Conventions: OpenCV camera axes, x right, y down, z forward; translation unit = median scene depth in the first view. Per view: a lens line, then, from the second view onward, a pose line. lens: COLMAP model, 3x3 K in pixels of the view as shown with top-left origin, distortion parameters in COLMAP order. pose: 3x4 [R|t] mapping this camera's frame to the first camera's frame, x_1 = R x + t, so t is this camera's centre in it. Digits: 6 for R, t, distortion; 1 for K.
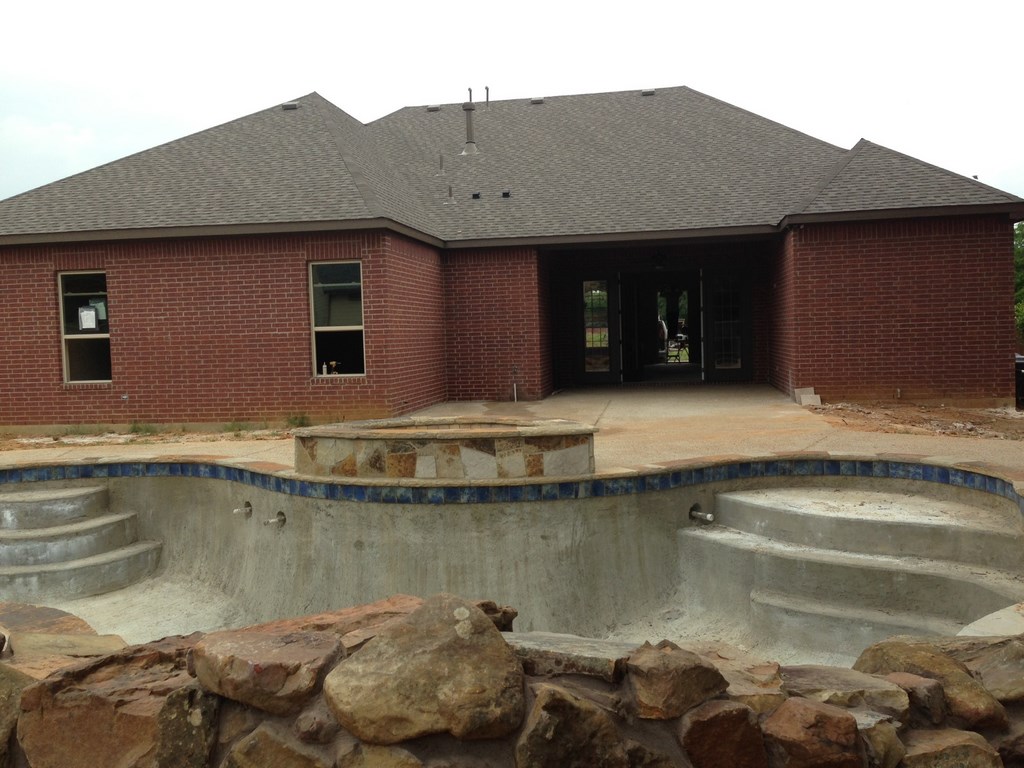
lens RADIAL K [[941.2, 0, 514.2], [0, 941.2, 383.7], [0, 0, 1]] dist [0.054811, 0.000000]
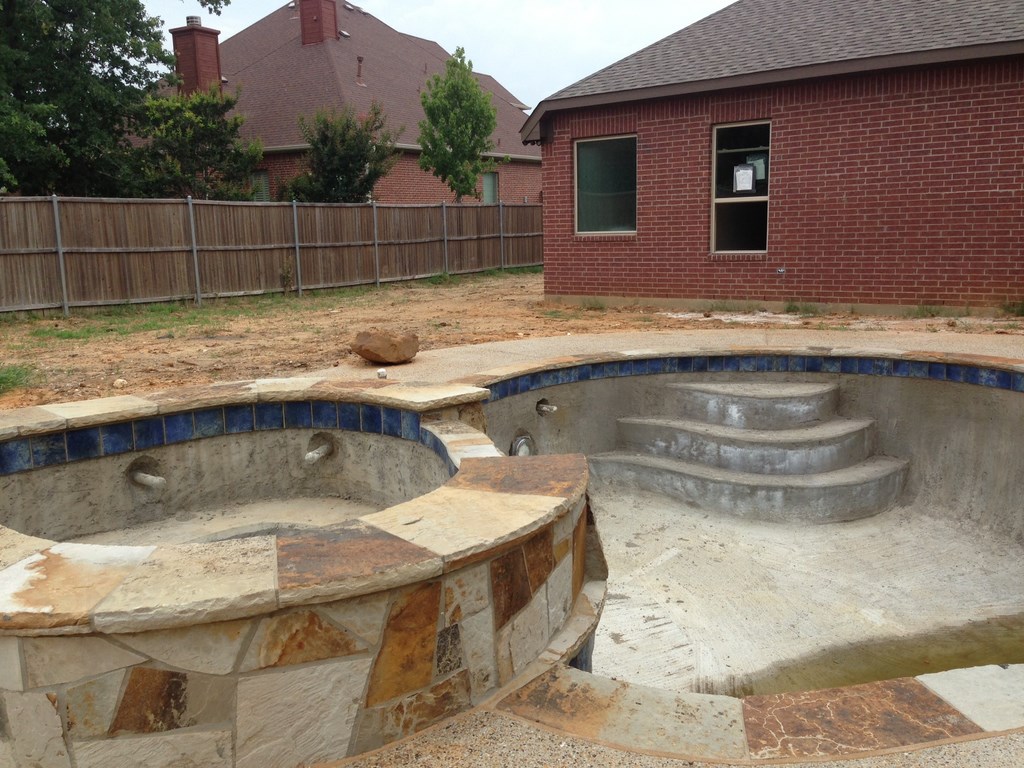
lens RADIAL K [[941.2, 0, 503.0], [0, 941.2, 373.8], [0, 0, 1]] dist [0.054811, 0.000000]
pose [[0.877800, 0.081022, -0.472126, -0.227559], [-0.020643, 0.991075, 0.131700, -0.000947], [0.478583, -0.105860, 0.871638, 0.124550]]
